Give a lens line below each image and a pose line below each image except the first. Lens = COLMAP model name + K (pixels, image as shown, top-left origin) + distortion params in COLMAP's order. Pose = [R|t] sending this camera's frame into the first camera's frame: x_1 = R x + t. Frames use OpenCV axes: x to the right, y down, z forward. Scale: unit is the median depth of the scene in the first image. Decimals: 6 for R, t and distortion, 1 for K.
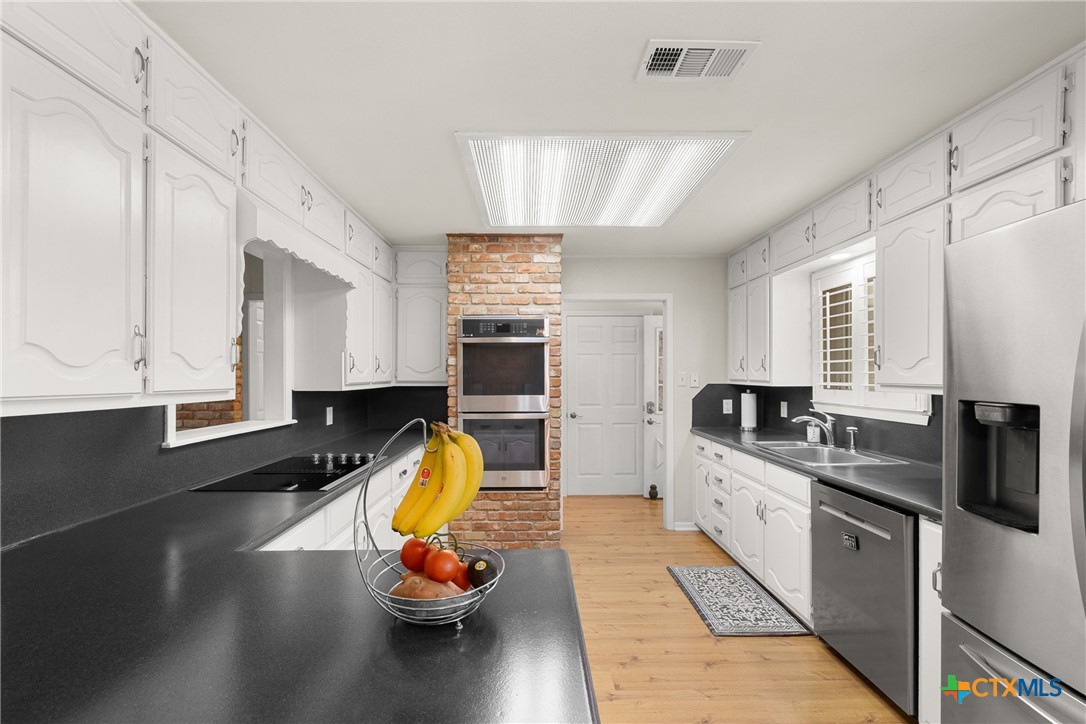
lens RADIAL K [[456.6, 0, 547.0], [0, 456.6, 365.7], [0, 0, 1]] dist [0.001443, 0.000326]
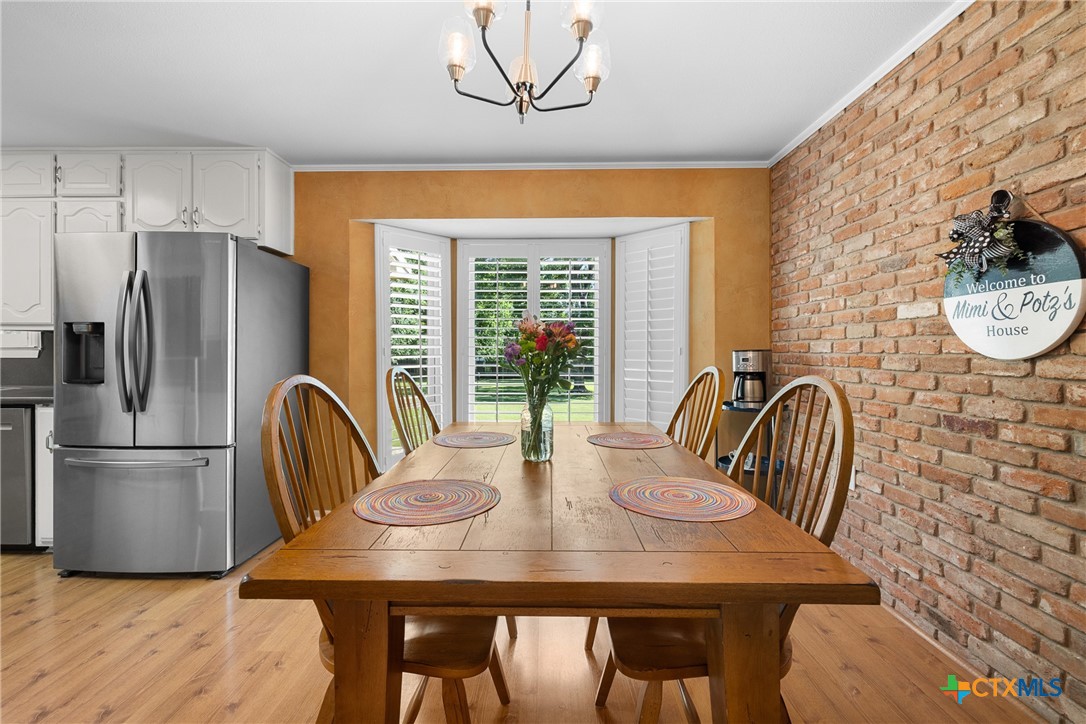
lens RADIAL K [[456.6, 0, 547.0], [0, 456.6, 356.0], [0, 0, 1]] dist [0.001443, 0.000326]
pose [[0.025646, -0.019665, 0.999478, -0.672750], [-0.012001, 0.999728, 0.019978, 0.118210], [-0.999599, -0.012507, 0.025403, -0.749718]]
